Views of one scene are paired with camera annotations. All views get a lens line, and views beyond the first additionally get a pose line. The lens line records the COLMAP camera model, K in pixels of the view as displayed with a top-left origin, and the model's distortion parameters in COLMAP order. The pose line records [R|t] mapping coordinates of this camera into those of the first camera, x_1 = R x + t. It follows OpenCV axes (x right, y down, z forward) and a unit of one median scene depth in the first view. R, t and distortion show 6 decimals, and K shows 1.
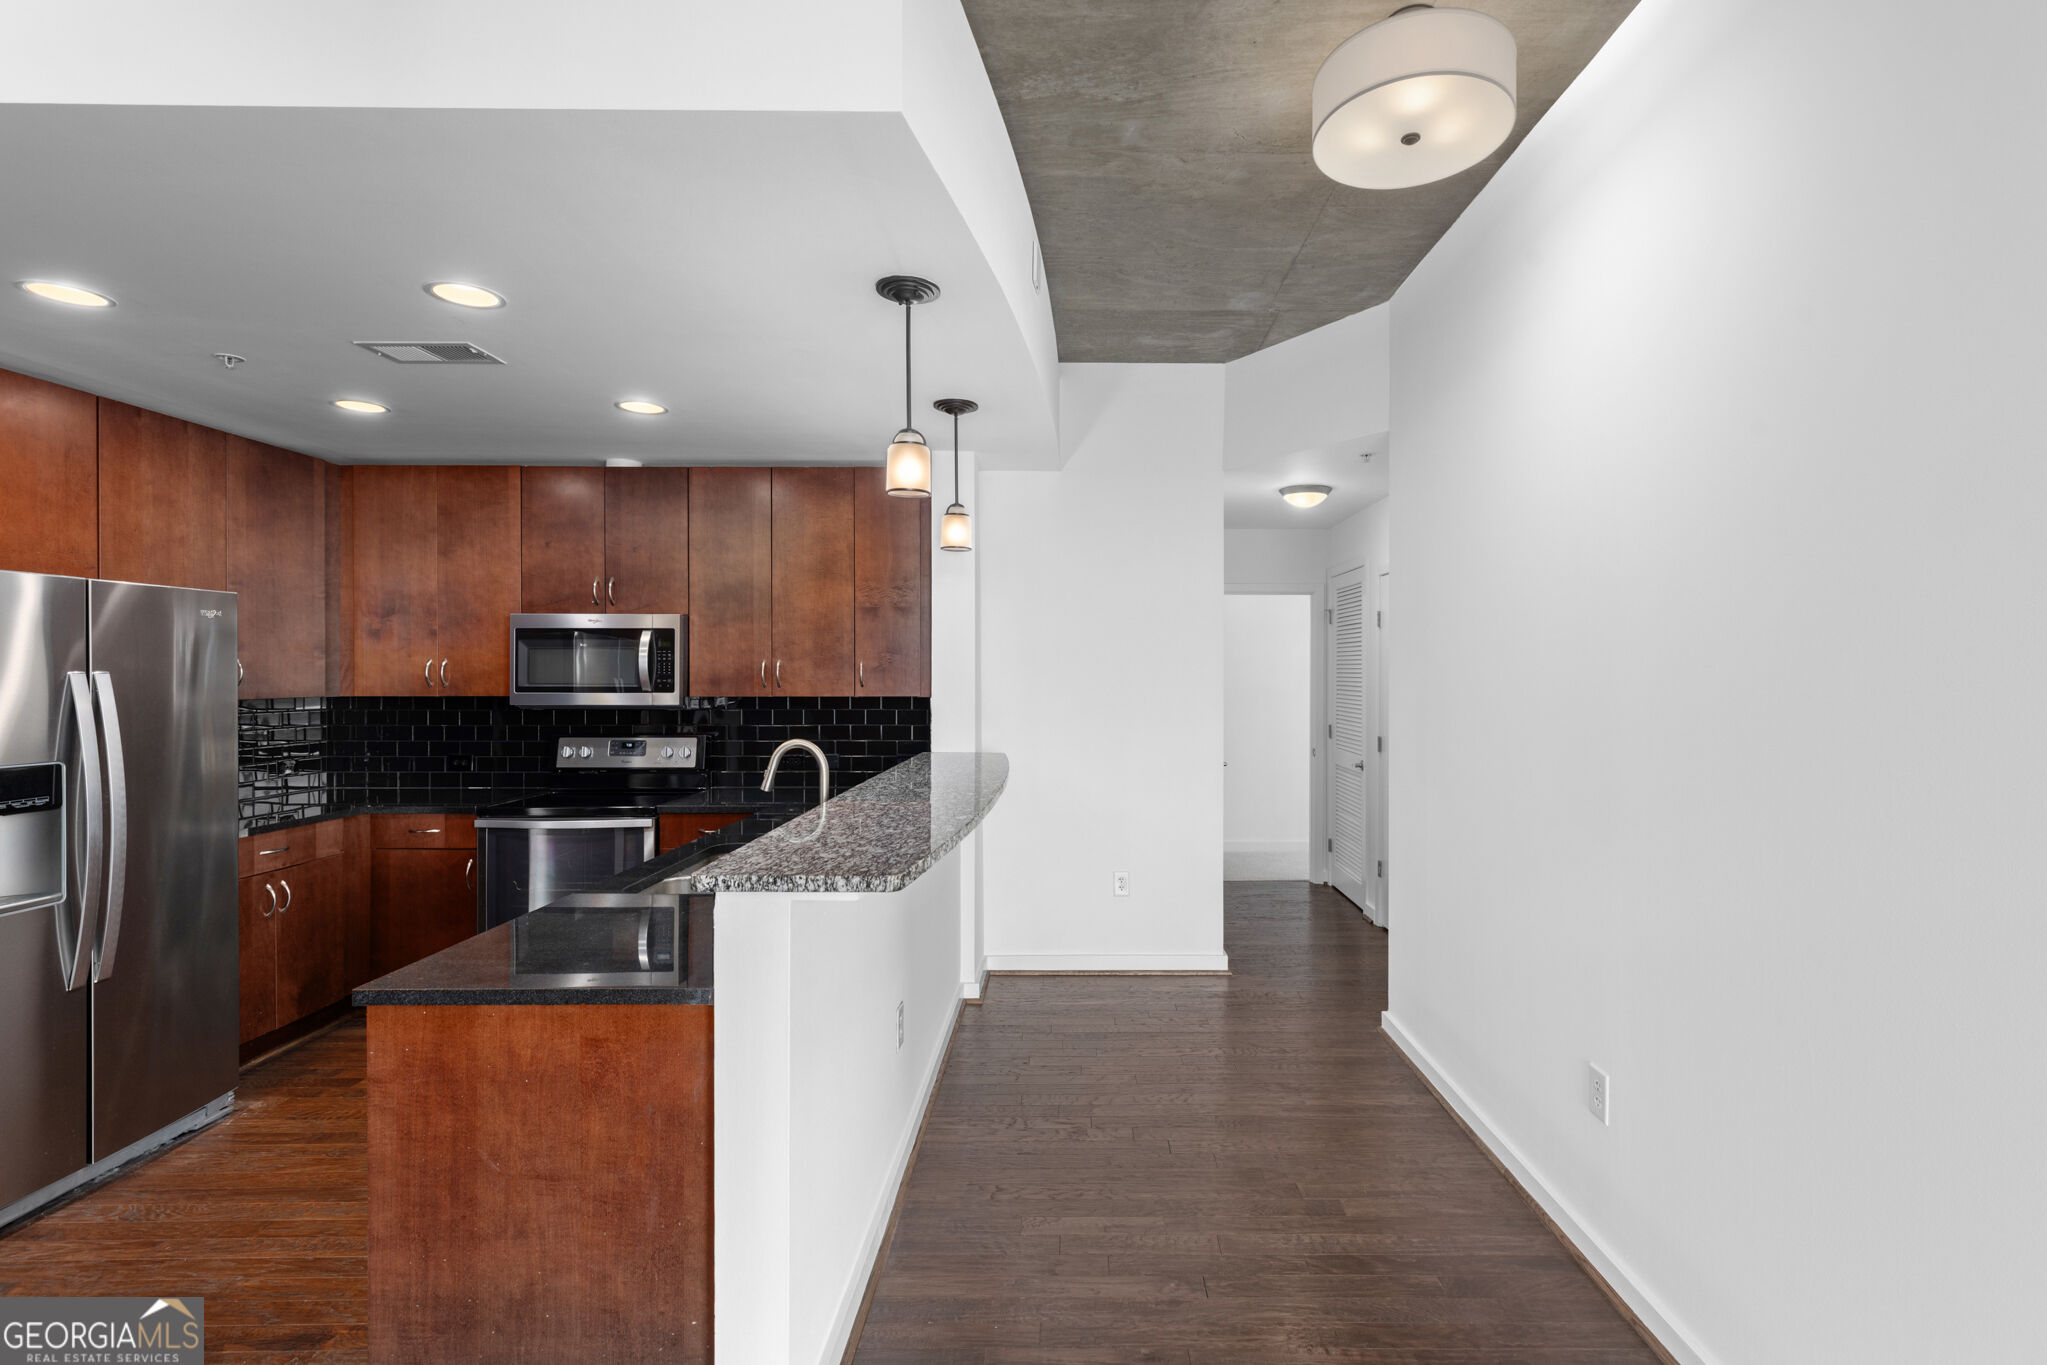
lens RADIAL K [[940.2, 0, 1094.7], [0, 940.2, 676.9], [0, 0, 1]] dist [0.009119, -0.000395]
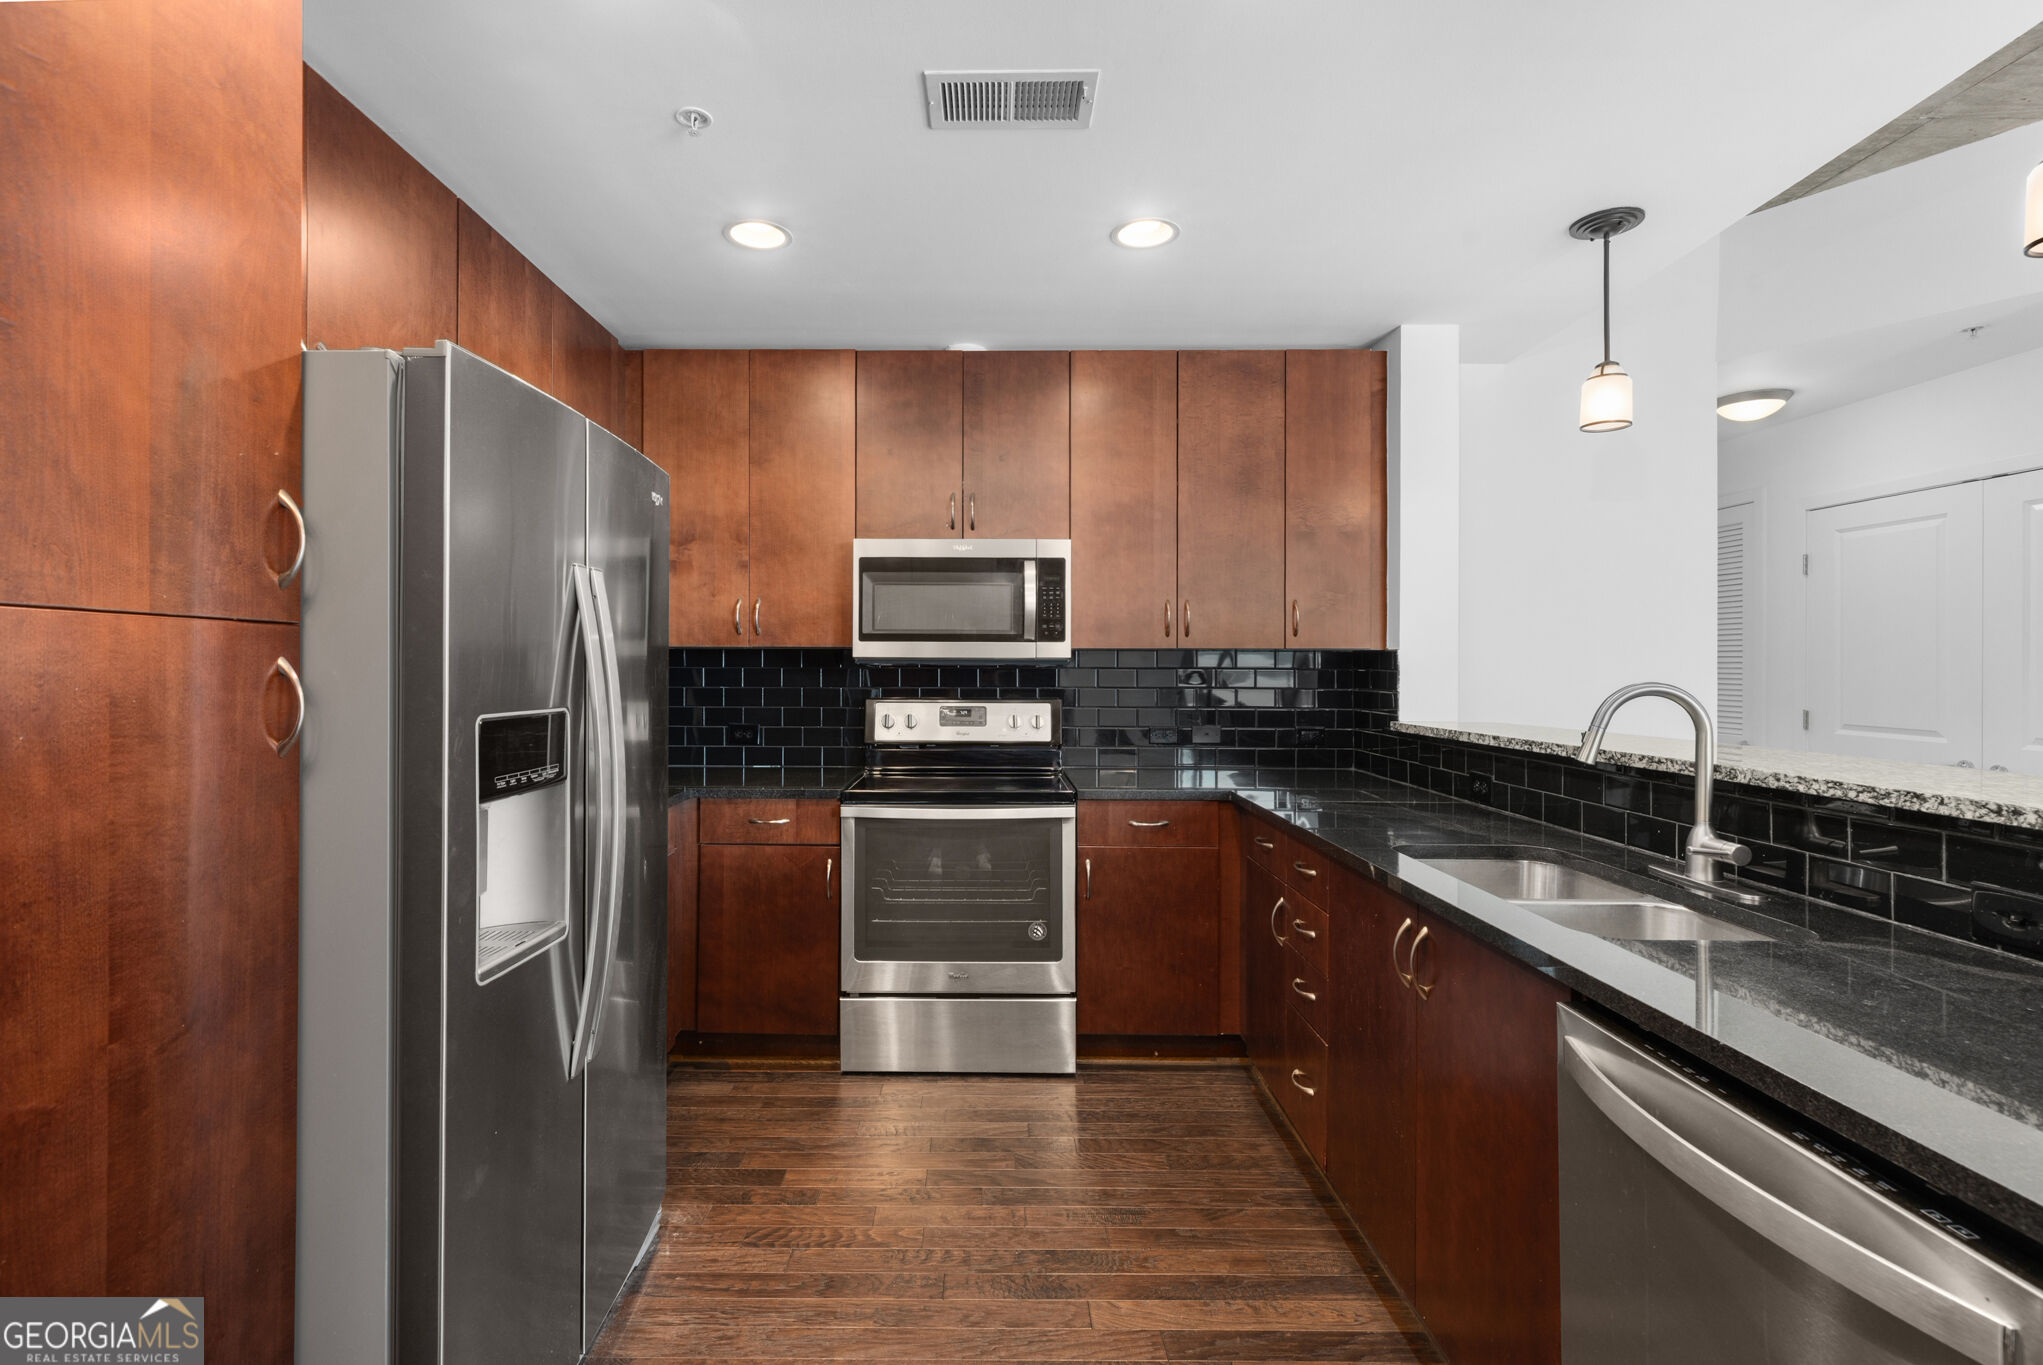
lens RADIAL K [[938.4, 0, 1006.8], [0, 938.4, 663.1], [0, 0, 1]] dist [0.009119, -0.000395]
pose [[0.999828, 0.001991, -0.018434, -0.478755], [-0.002054, 0.999992, -0.003400, 0.036554], [0.018427, 0.003437, 0.999824, 0.238574]]
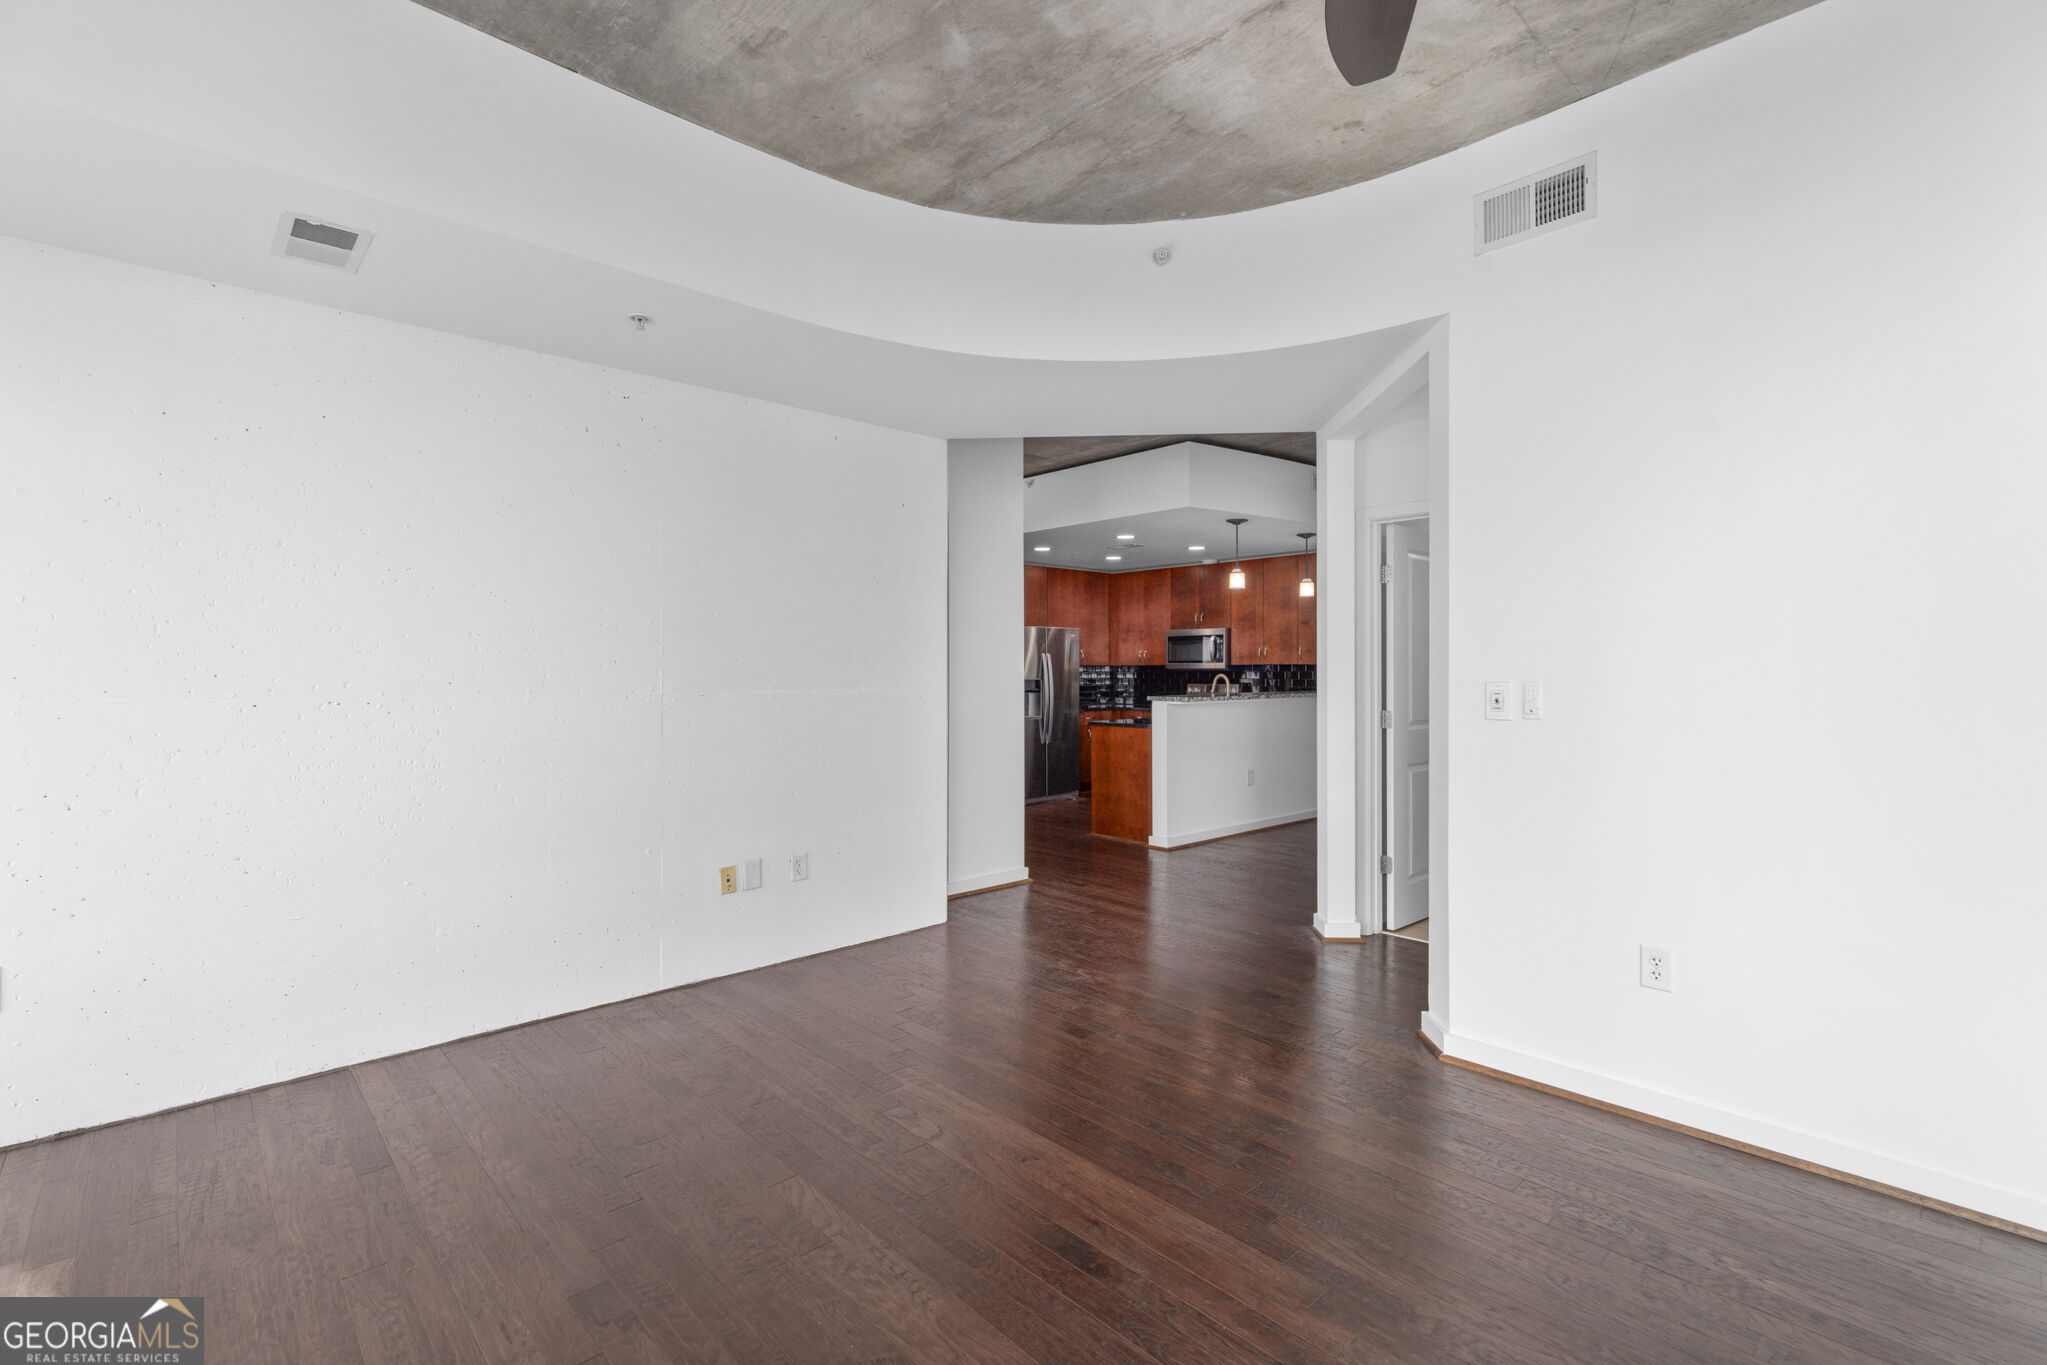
lens RADIAL K [[940.2, 0, 986.9], [0, 940.2, 667.2], [0, 0, 1]] dist [0.009119, -0.000395]
pose [[0.643801, -0.005599, -0.765173, 0.908322], [-0.000391, 0.999971, -0.007647, 0.044470], [0.765193, 0.005223, 0.643780, -0.875948]]
